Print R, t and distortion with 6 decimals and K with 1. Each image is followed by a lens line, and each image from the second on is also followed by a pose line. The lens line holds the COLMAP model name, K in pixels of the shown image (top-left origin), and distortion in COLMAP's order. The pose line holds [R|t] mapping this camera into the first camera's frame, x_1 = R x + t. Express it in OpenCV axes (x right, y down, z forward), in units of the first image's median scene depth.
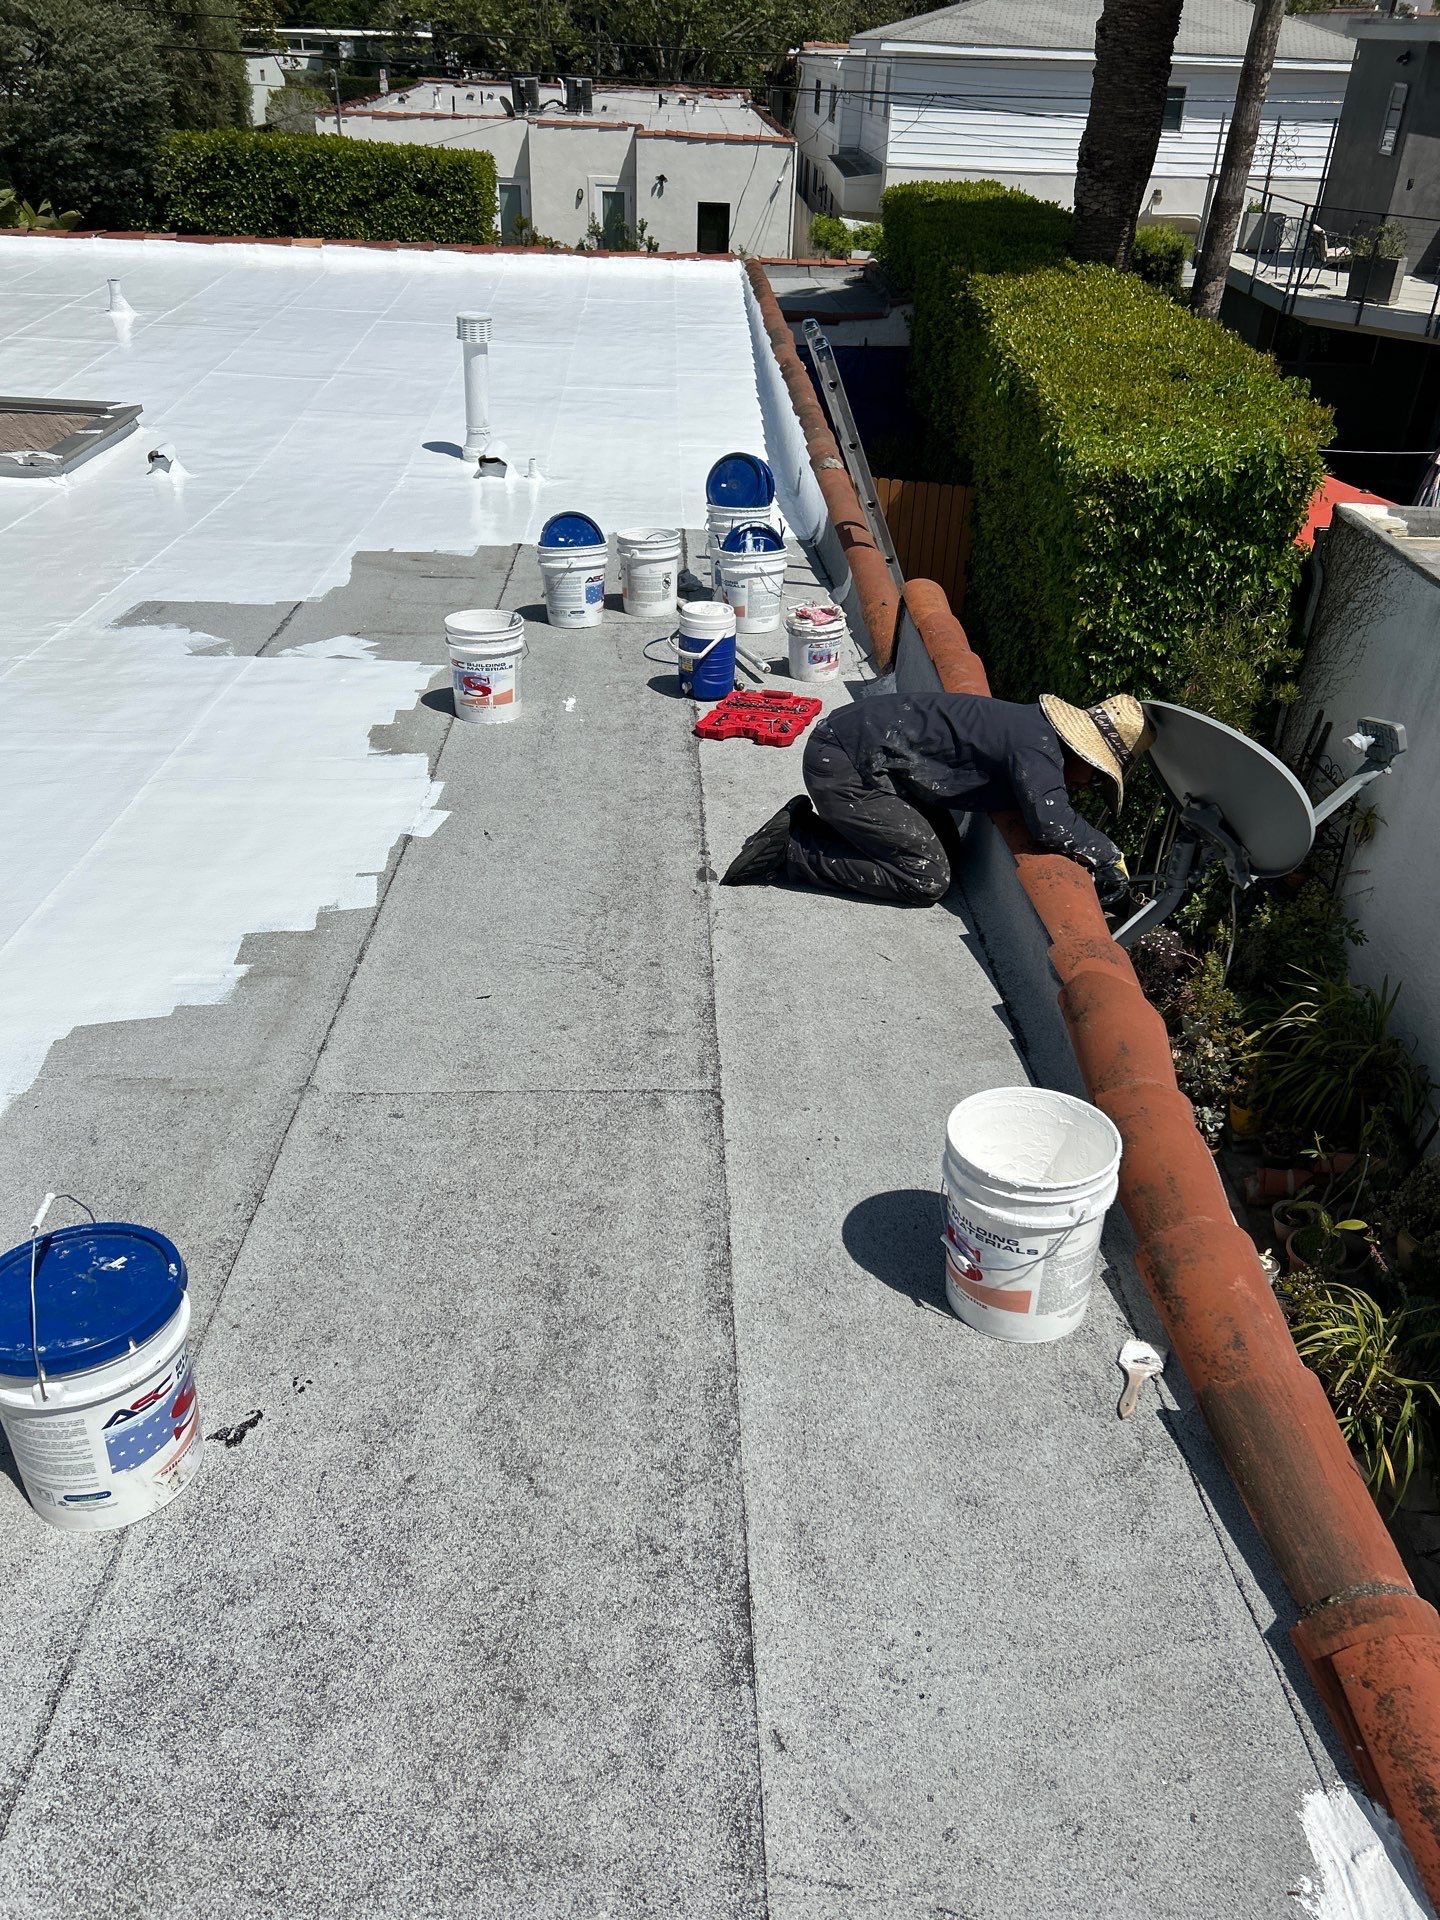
lens RADIAL K [[1387.2, 0, 707.2], [0, 1387.2, 952.2], [0, 0, 1]] dist [0.048352, -0.049190]
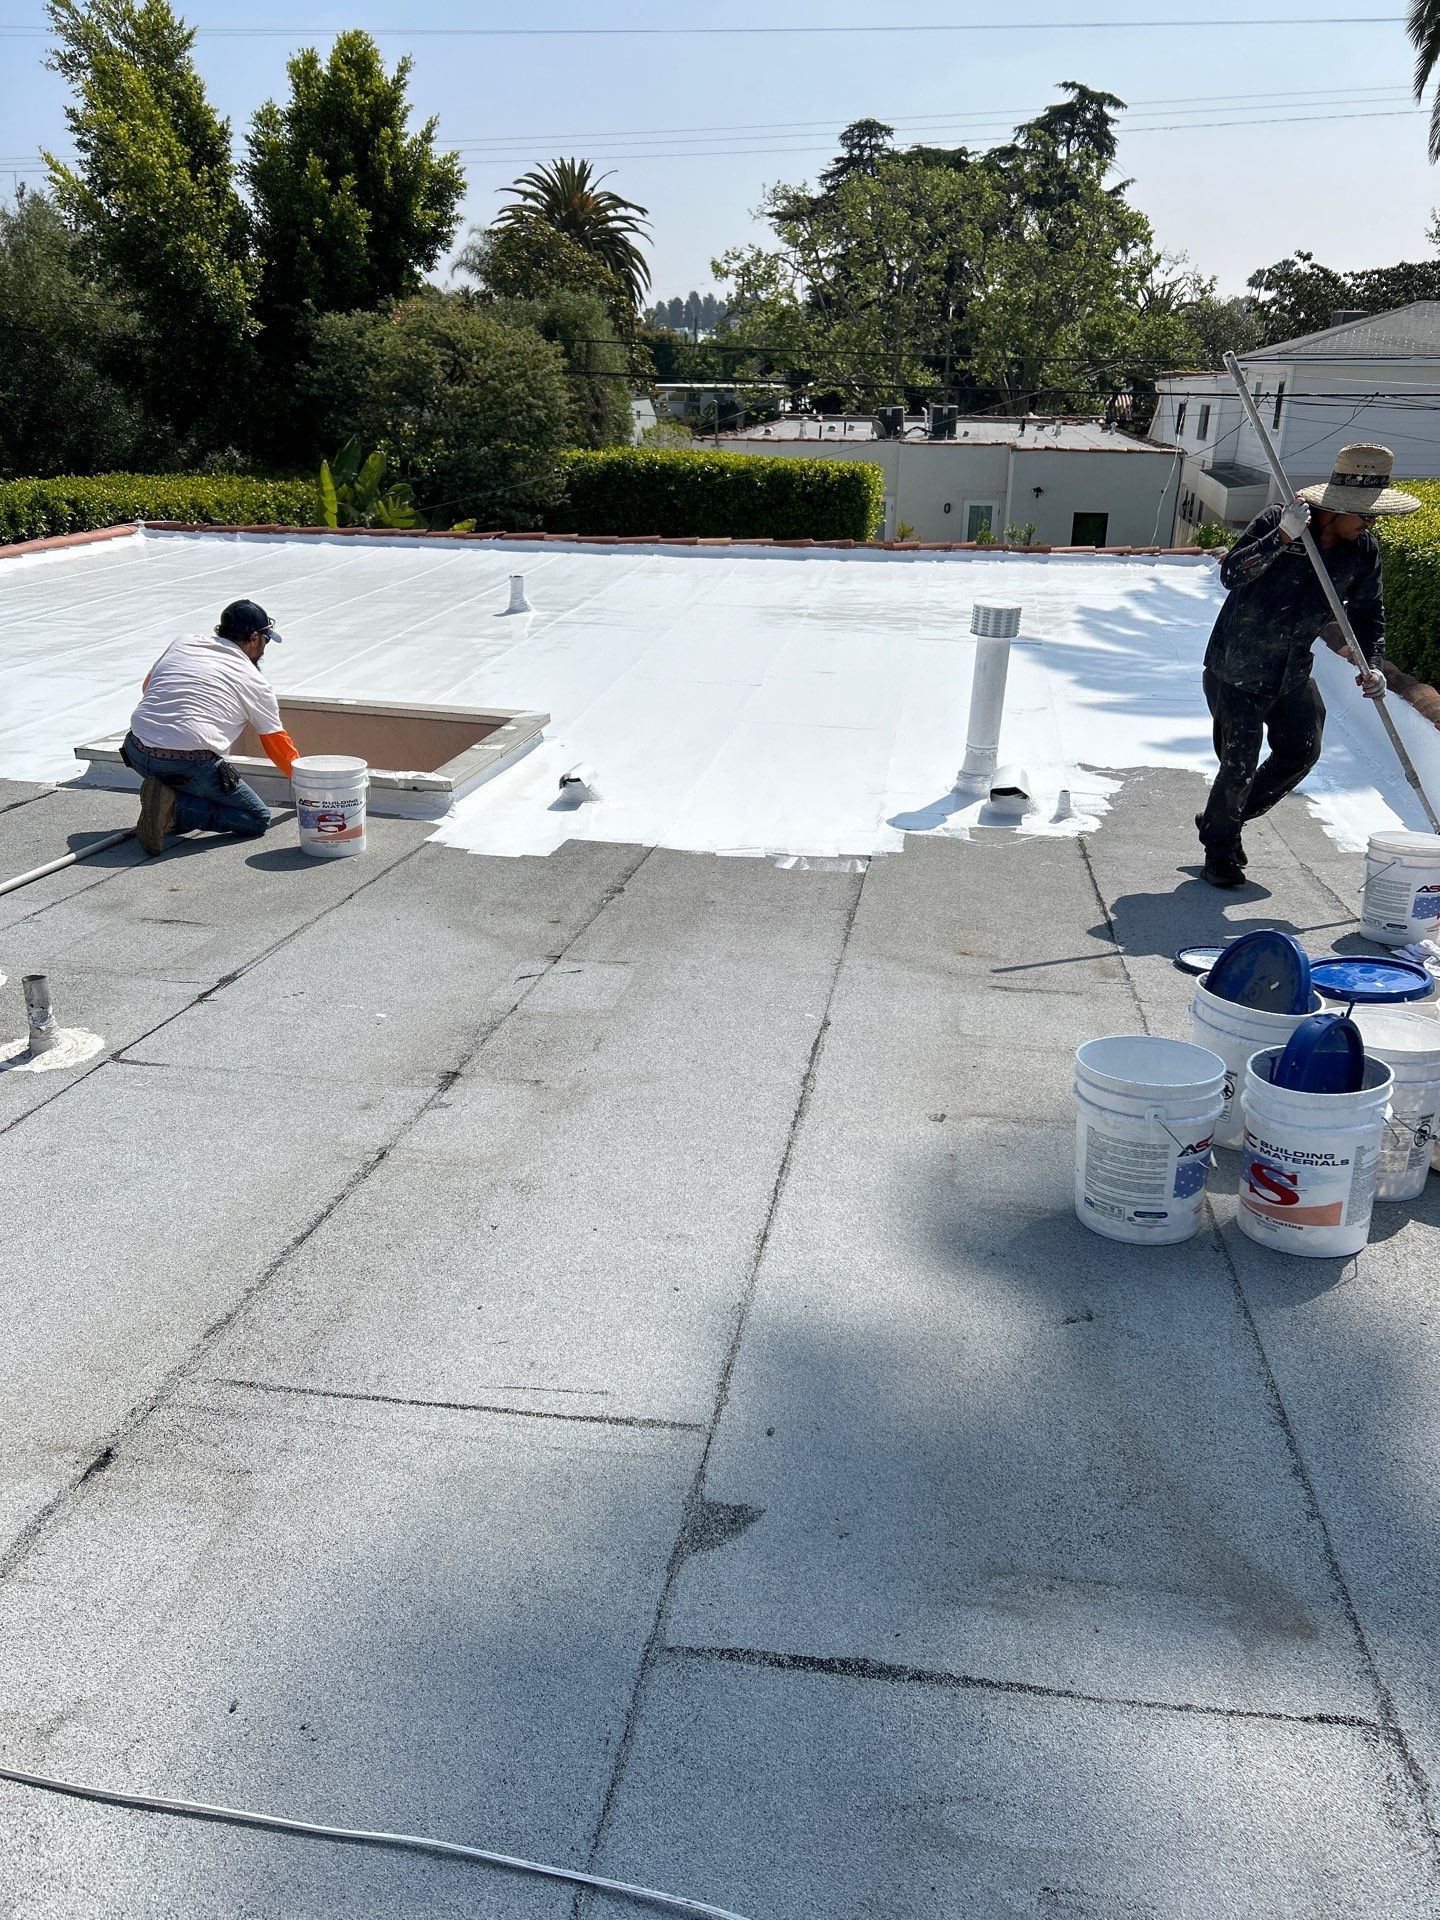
lens RADIAL K [[1376.2, 0, 720.0], [0, 1376.2, 960.0], [0, 0, 1]] dist [0.053711, -0.052233]
pose [[0.981256, 0.050807, -0.185888, -0.467402], [-0.085391, 0.979384, -0.183072, -0.356198], [0.172754, 0.195514, 0.965365, 0.866573]]
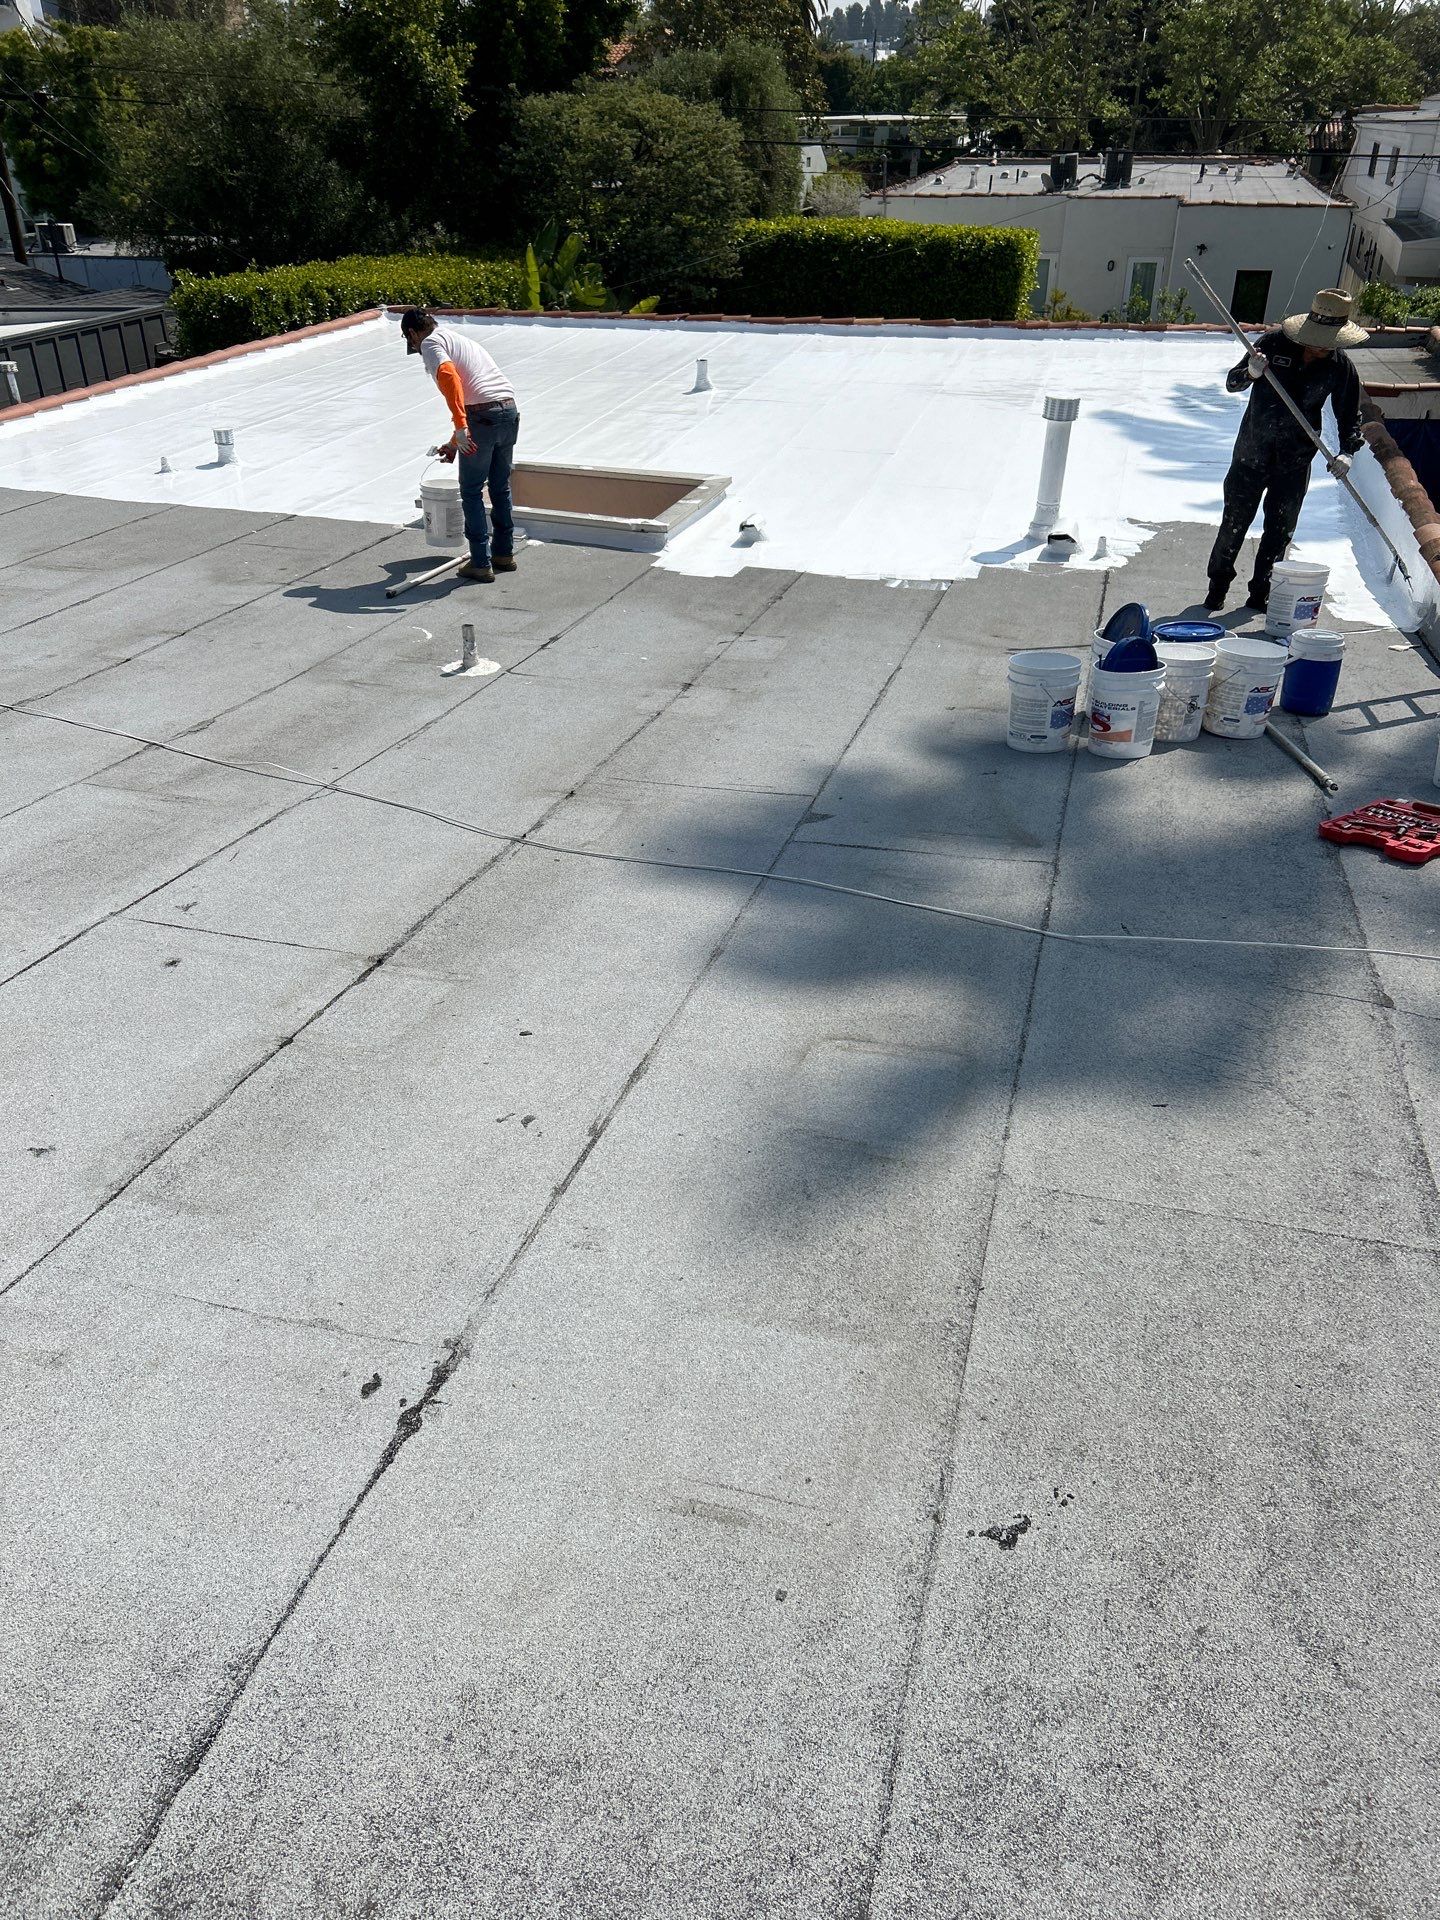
lens RADIAL K [[1376.2, 0, 720.0], [0, 1376.2, 960.0], [0, 0, 1]] dist [0.053711, -0.052233]
pose [[0.953755, 0.120203, -0.275505, -0.220597], [-0.129347, 0.991483, -0.015195, -0.015481], [0.271332, 0.050128, 0.961180, -0.021479]]
